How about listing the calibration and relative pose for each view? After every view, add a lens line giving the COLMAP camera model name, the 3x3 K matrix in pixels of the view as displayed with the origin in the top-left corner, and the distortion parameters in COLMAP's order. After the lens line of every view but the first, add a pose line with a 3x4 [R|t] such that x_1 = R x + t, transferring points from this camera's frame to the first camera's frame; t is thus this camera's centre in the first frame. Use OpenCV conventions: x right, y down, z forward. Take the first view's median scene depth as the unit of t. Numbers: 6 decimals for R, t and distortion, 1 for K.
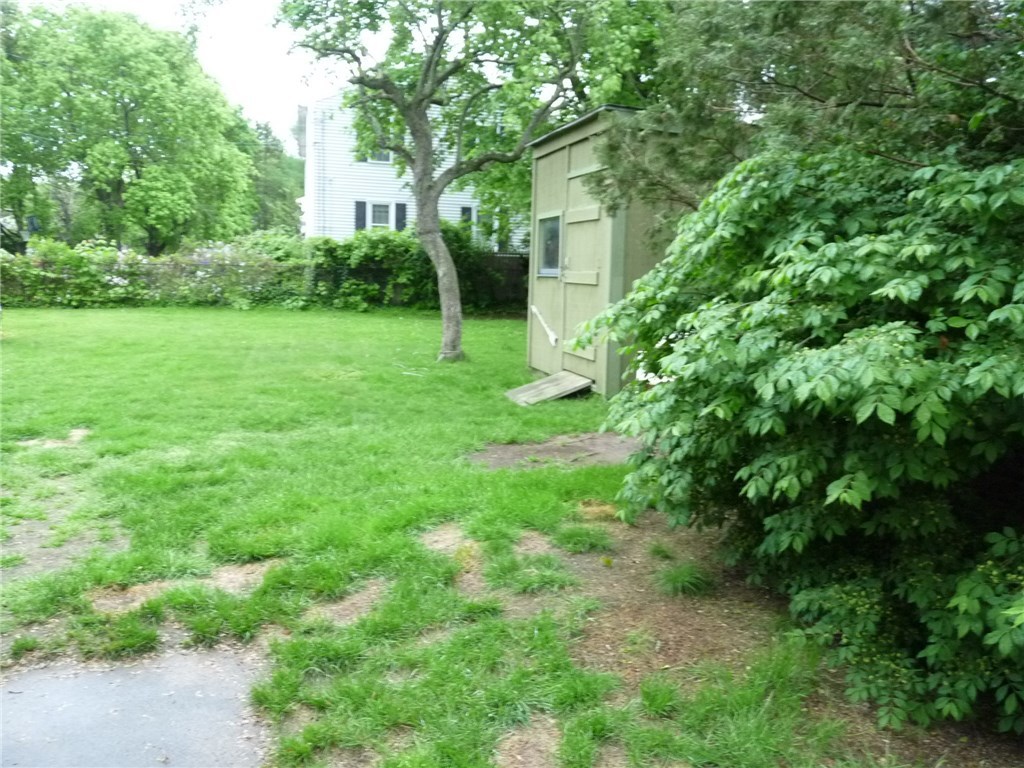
lens RADIAL K [[881.1, 0, 512.0], [0, 881.1, 384.0], [0, 0, 1]] dist [0.001358, -0.019913]
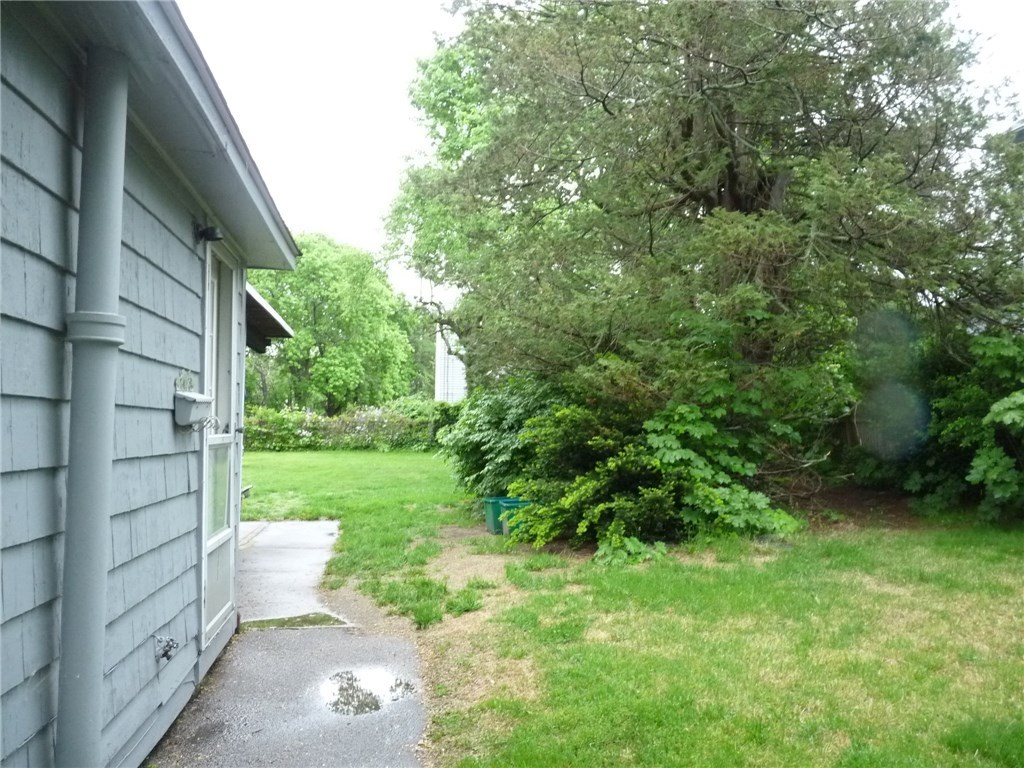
lens RADIAL K [[881.1, 0, 512.0], [0, 881.1, 384.0], [0, 0, 1]] dist [0.001358, -0.019913]
pose [[0.983324, -0.025521, -0.180061, 0.083998], [-0.006415, 0.984620, -0.174589, 0.029421], [0.181748, 0.172833, 0.968037, -0.198165]]
